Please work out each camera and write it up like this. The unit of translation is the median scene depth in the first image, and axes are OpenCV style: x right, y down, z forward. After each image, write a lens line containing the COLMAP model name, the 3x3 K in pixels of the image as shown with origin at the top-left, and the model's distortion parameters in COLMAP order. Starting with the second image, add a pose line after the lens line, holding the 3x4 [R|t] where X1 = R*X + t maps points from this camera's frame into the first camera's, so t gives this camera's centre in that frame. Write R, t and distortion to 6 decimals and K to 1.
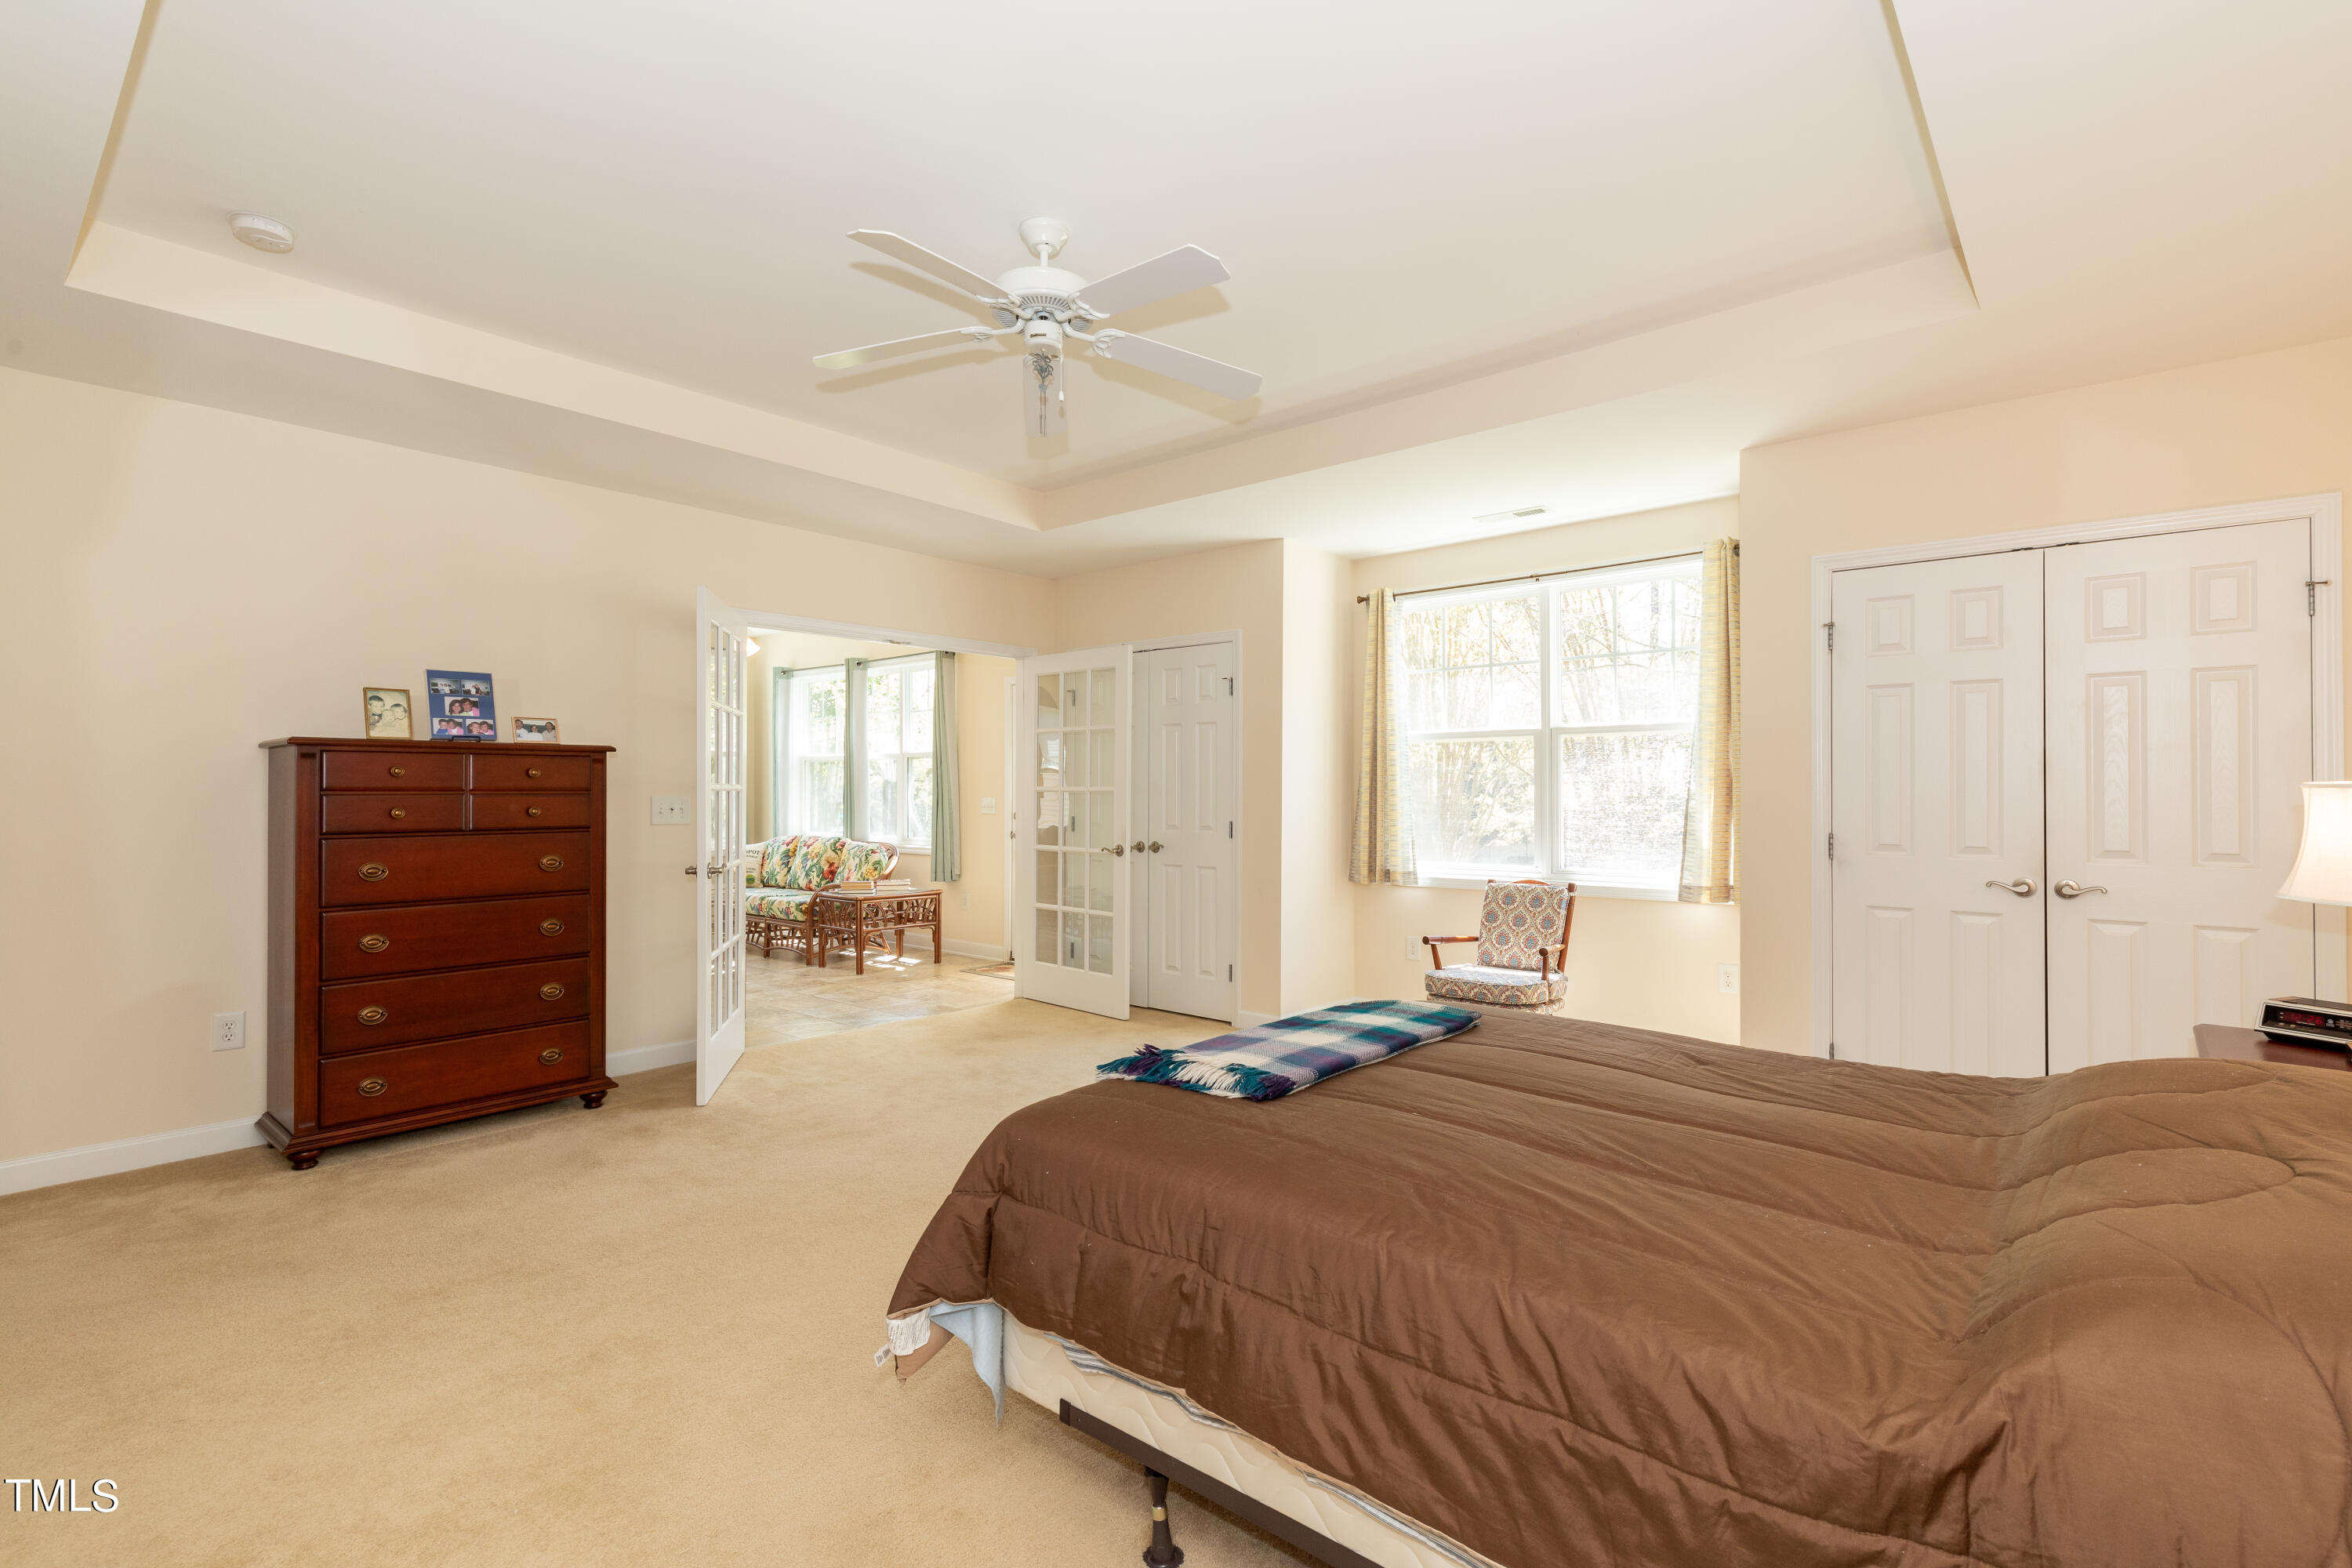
lens RADIAL K [[1073.6, 0, 1193.3], [0, 1073.6, 786.8], [0, 0, 1]] dist [0.011598, -0.002664]
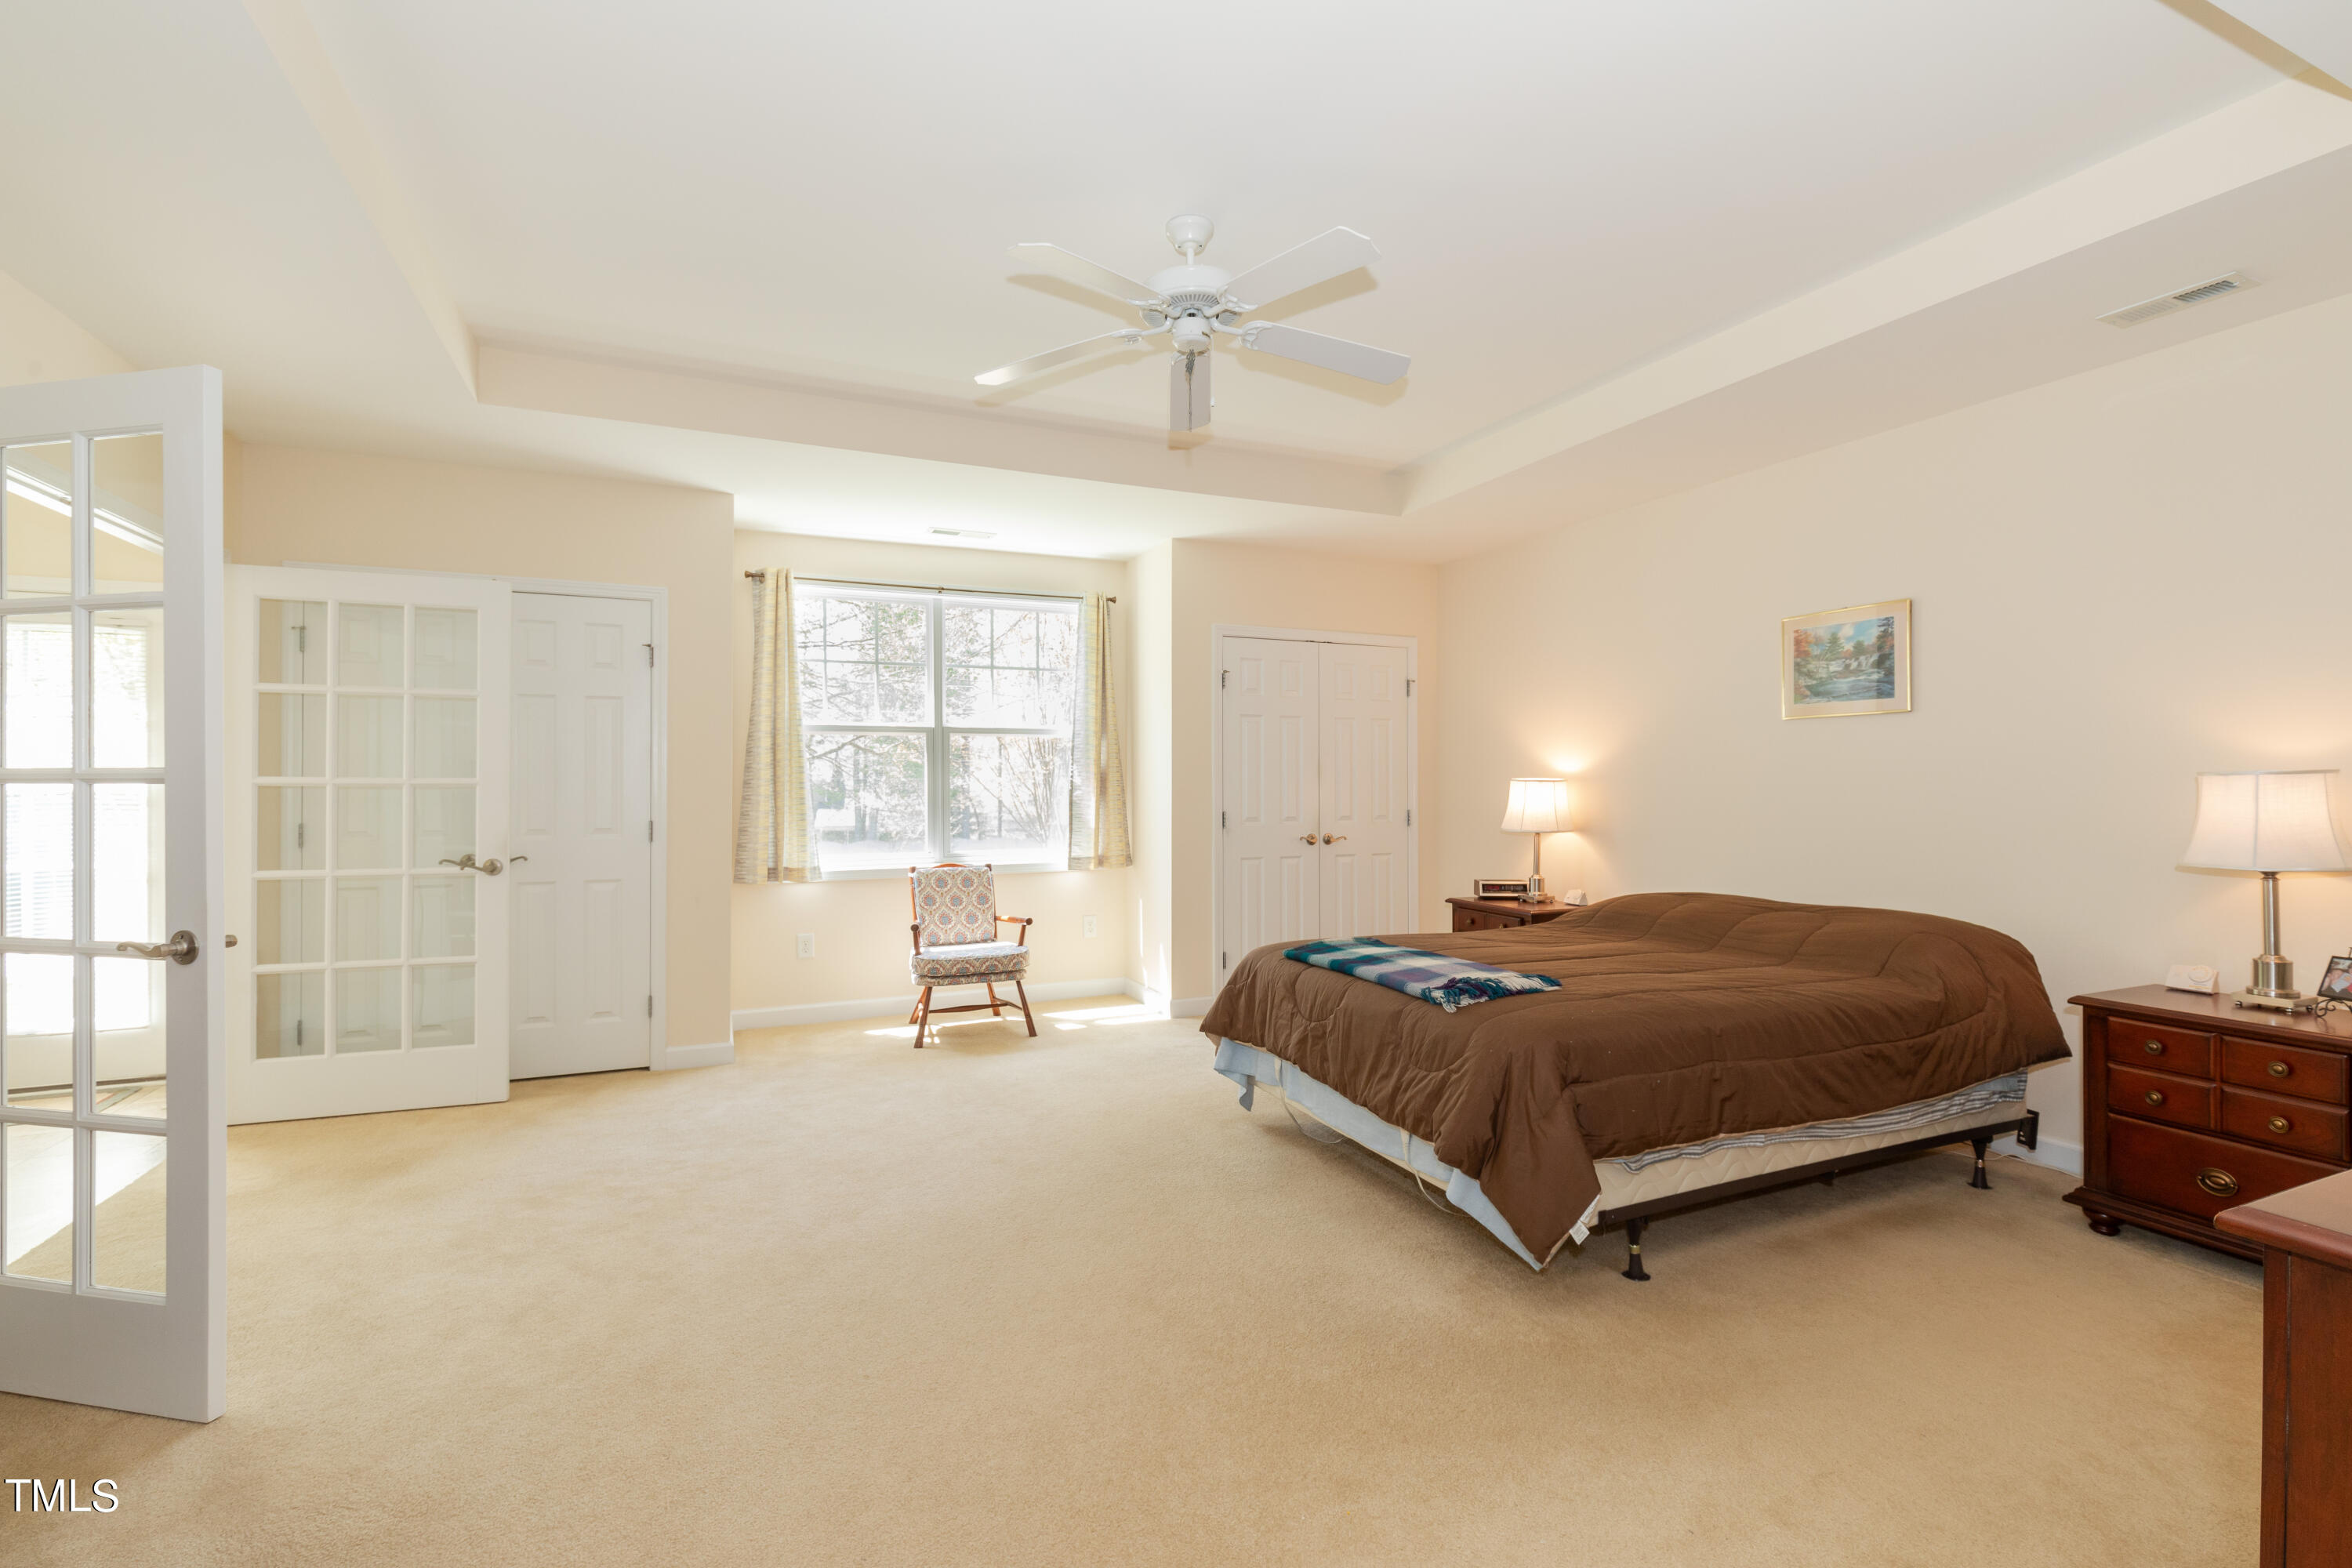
lens RADIAL K [[1073.6, 0, 1184.1], [0, 1073.6, 778.5], [0, 0, 1]] dist [0.011598, -0.002664]
pose [[0.431137, -0.000130, 0.902286, -0.600817], [-0.005020, 0.999984, 0.002543, -0.005382], [-0.902273, -0.005626, 0.431129, 0.314680]]
